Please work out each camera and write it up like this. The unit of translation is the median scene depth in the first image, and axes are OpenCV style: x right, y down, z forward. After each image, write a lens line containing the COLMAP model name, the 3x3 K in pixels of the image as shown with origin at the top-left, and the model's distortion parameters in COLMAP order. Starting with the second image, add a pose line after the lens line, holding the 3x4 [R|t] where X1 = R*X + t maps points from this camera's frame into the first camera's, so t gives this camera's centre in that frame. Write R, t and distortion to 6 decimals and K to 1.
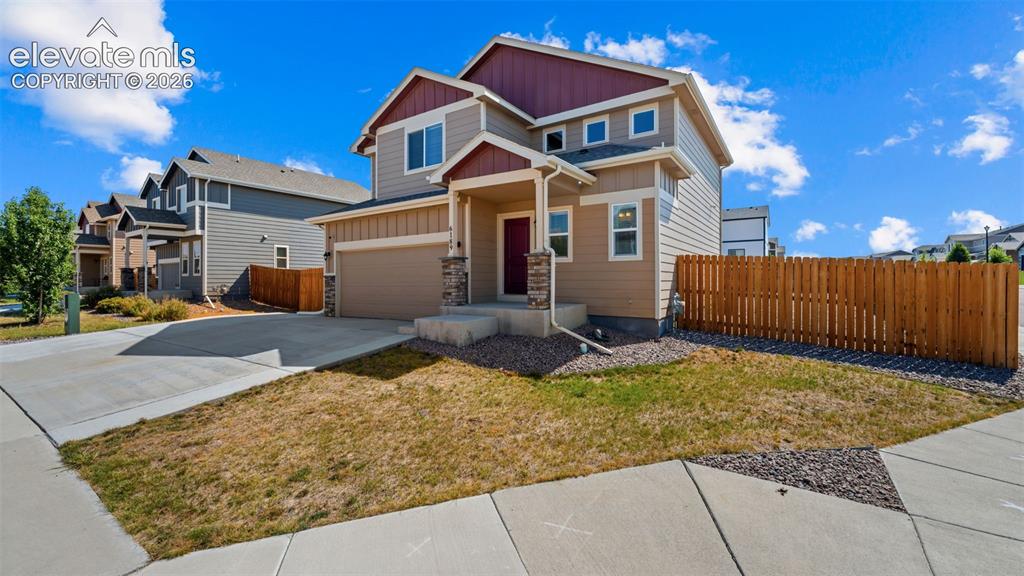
lens RADIAL K [[413.6, 0, 515.4], [0, 413.6, 280.6], [0, 0, 1]] dist [0.000451, -0.000314]
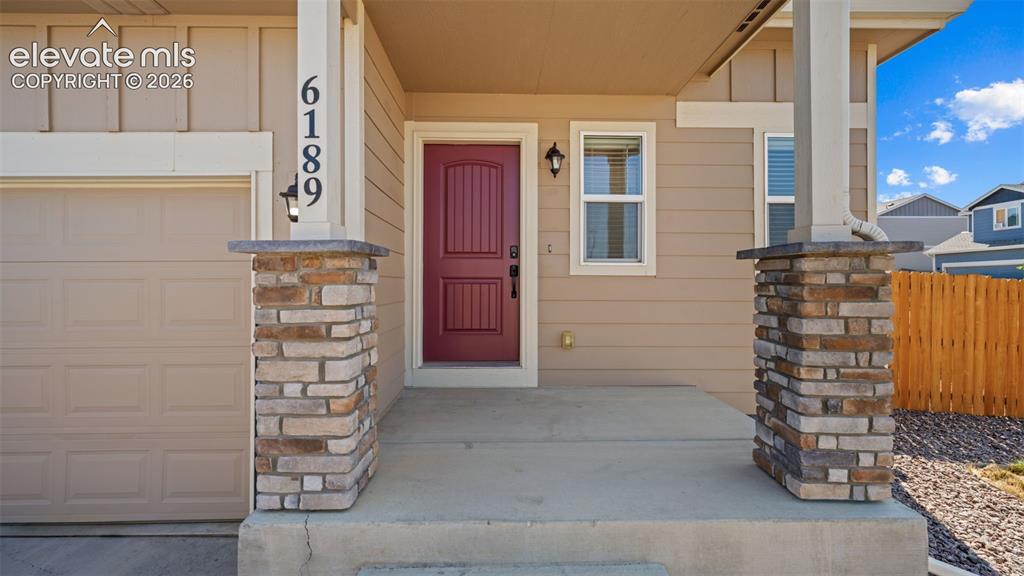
lens RADIAL K [[413.6, 0, 510.3], [0, 413.6, 286.6], [0, 0, 1]] dist [0.000451, -0.000314]
pose [[0.820461, -0.000699, 0.571702, -0.190540], [-0.004010, 0.999968, 0.006978, -0.038409], [-0.571688, -0.008017, 0.820432, 0.800938]]
